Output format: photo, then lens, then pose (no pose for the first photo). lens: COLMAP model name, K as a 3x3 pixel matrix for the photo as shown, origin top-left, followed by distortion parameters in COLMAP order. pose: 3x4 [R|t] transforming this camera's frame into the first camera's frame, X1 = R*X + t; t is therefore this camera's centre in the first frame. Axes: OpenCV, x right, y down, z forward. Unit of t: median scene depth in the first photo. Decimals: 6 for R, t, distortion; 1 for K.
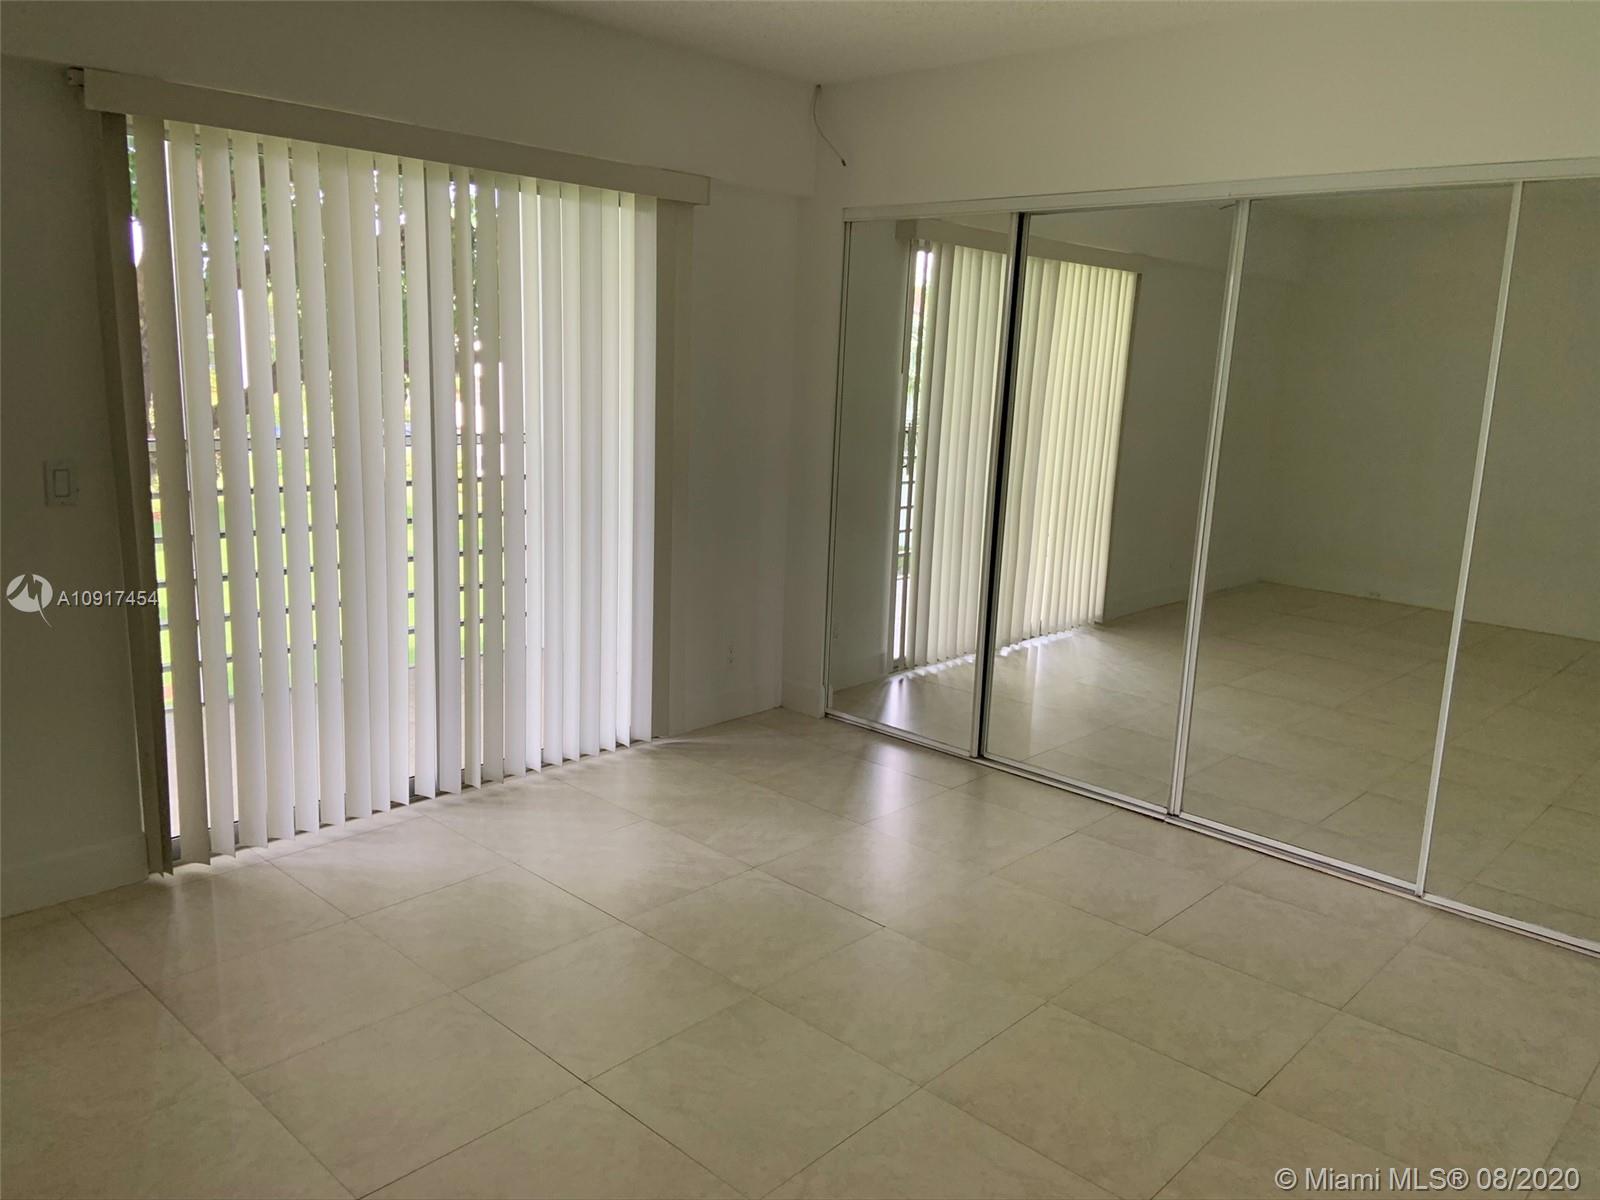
lens RADIAL K [[1217.1, 0, 803.5], [0, 1217.1, 585.7], [0, 0, 1]] dist [0.094441, -0.093894]
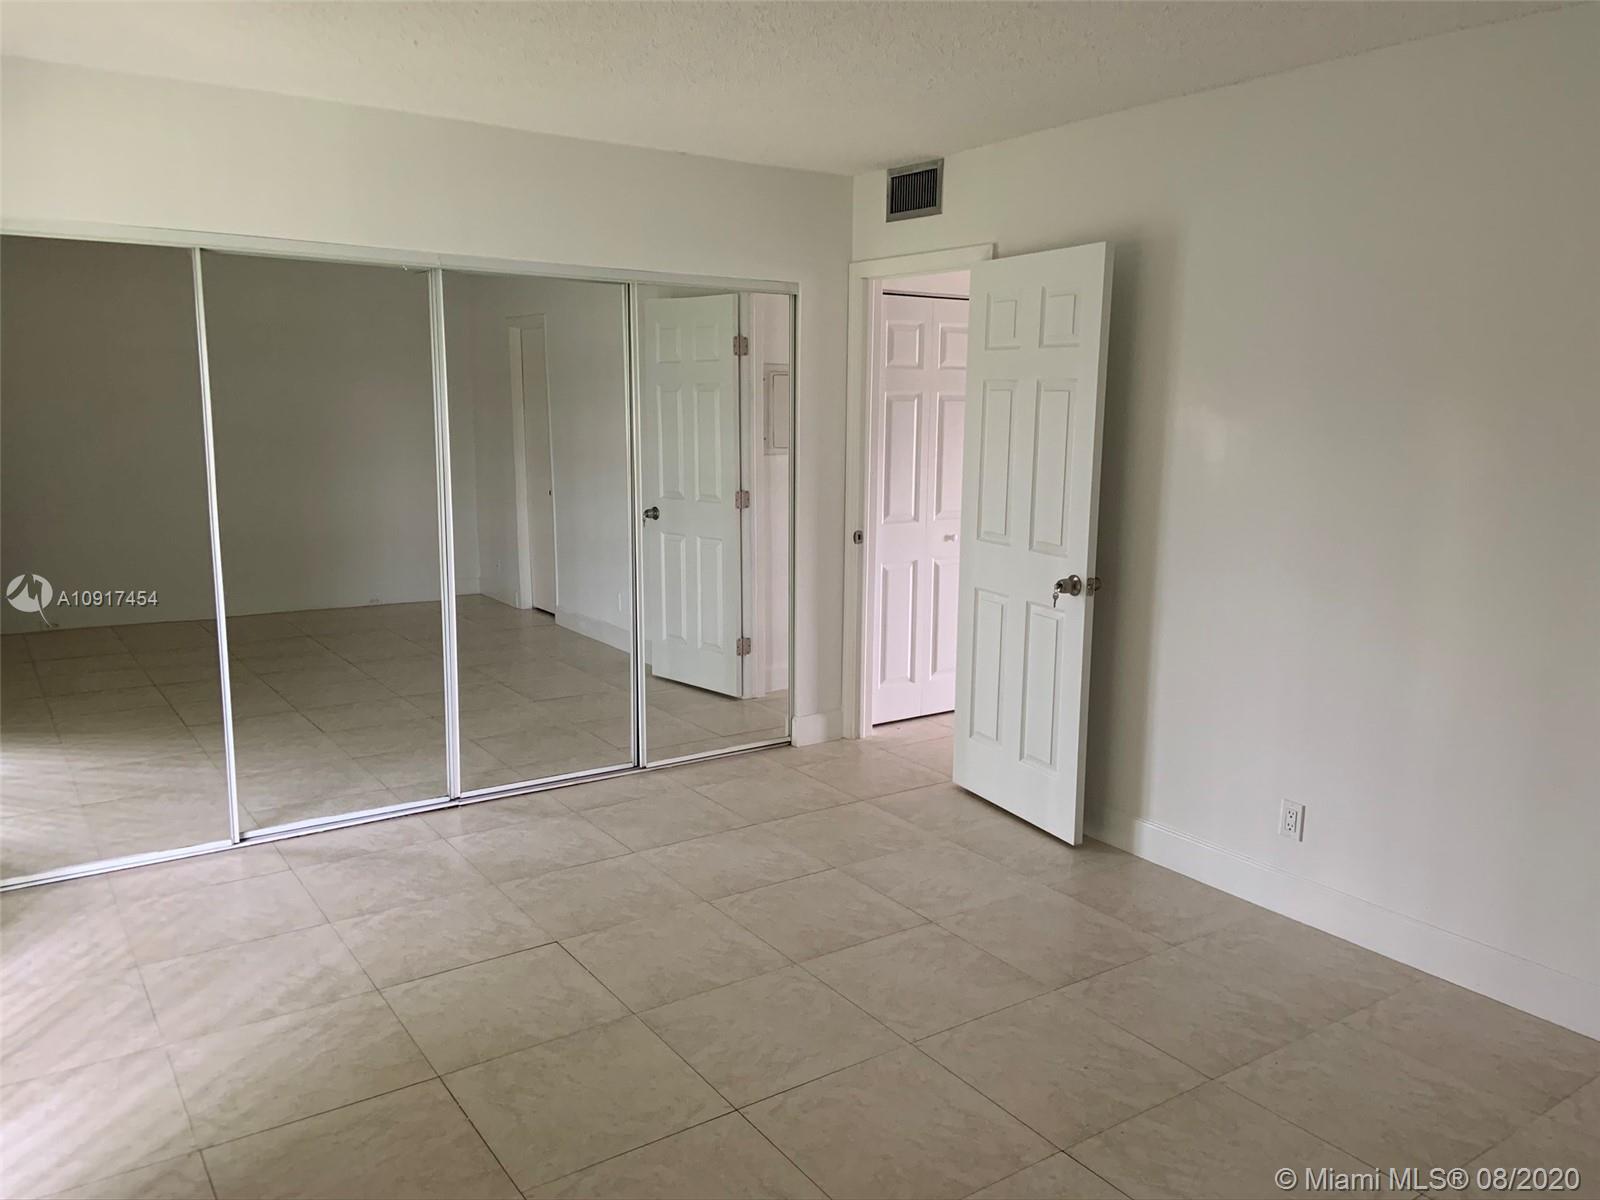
lens RADIAL K [[1196.6, 0, 800.0], [0, 1196.6, 600.0], [0, 0, 1]] dist [0.108873, -0.126595]
pose [[0.225781, -0.201541, 0.953102, -0.810311], [0.193338, 0.968175, 0.158928, -0.134669], [-0.954800, 0.148388, 0.257561, 0.462965]]
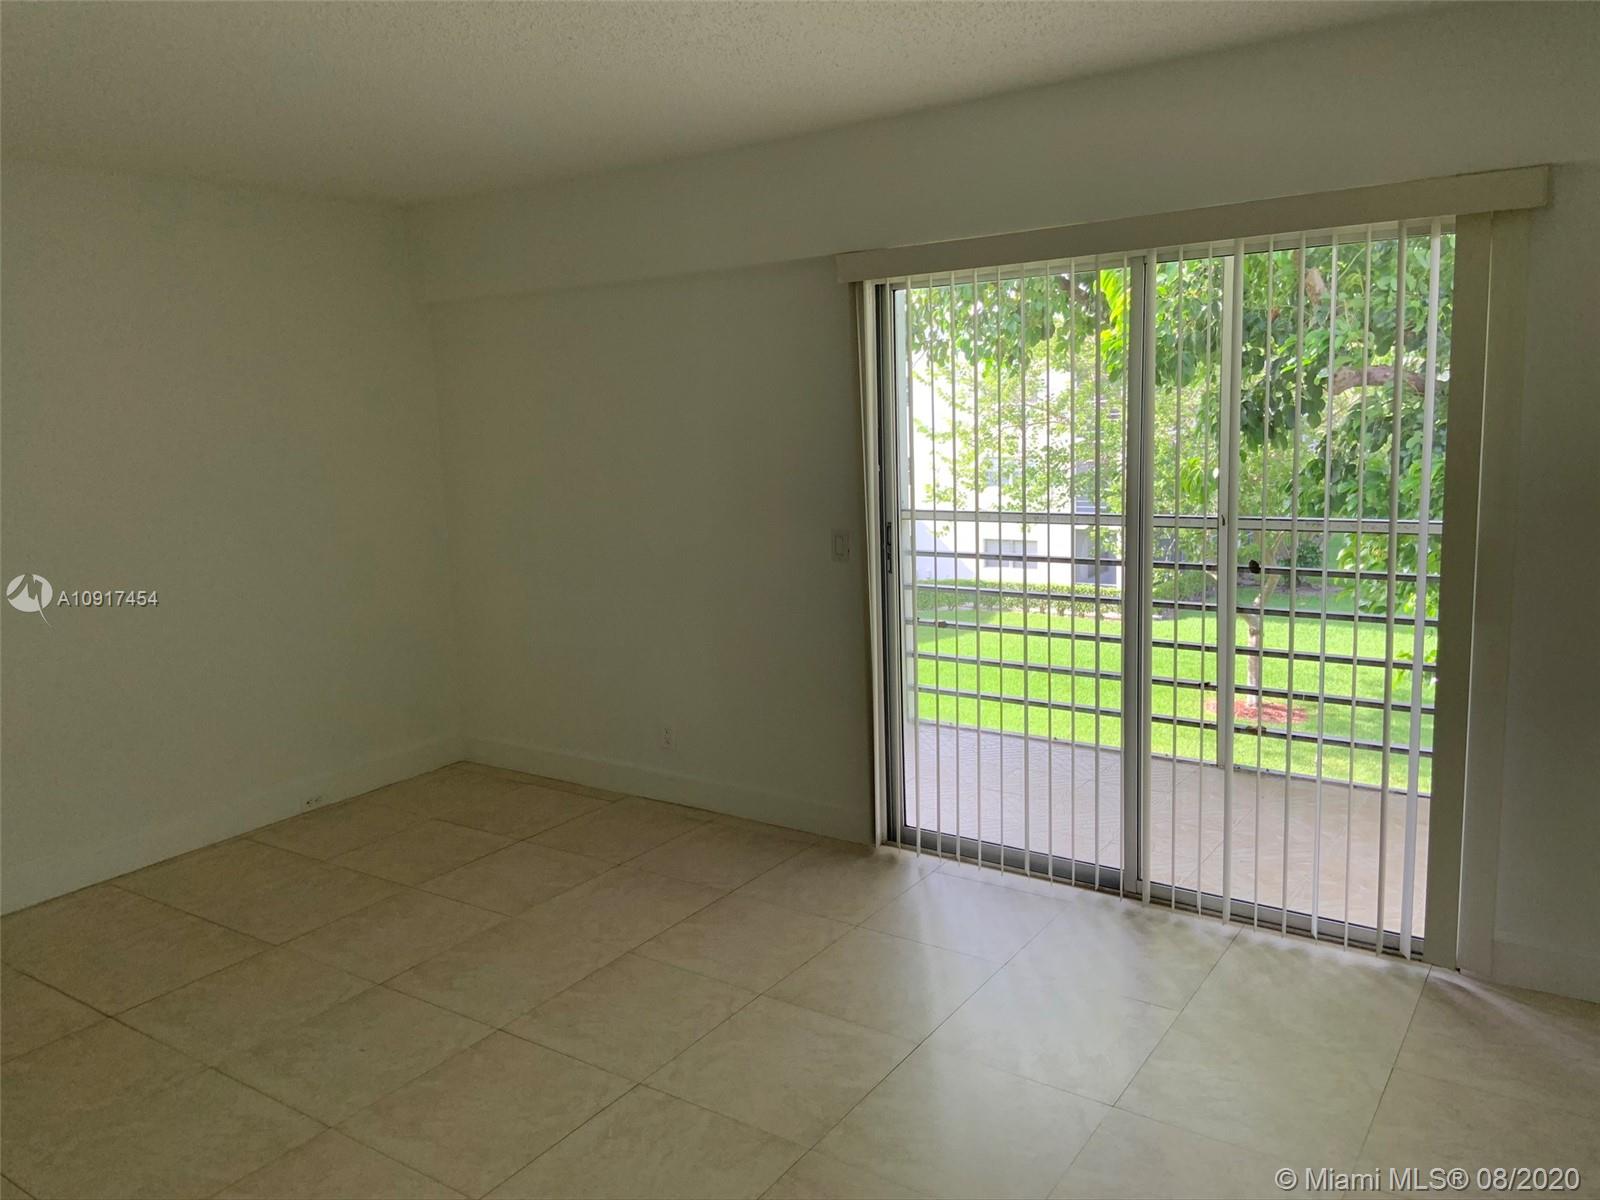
lens RADIAL K [[1196.6, 0, 800.0], [0, 1196.6, 600.0], [0, 0, 1]] dist [0.108873, -0.126595]
pose [[0.136735, 0.109648, -0.984521, 0.683531], [-0.160361, 0.983197, 0.087228, -0.118521], [0.977542, 0.145952, 0.152021, 0.682273]]
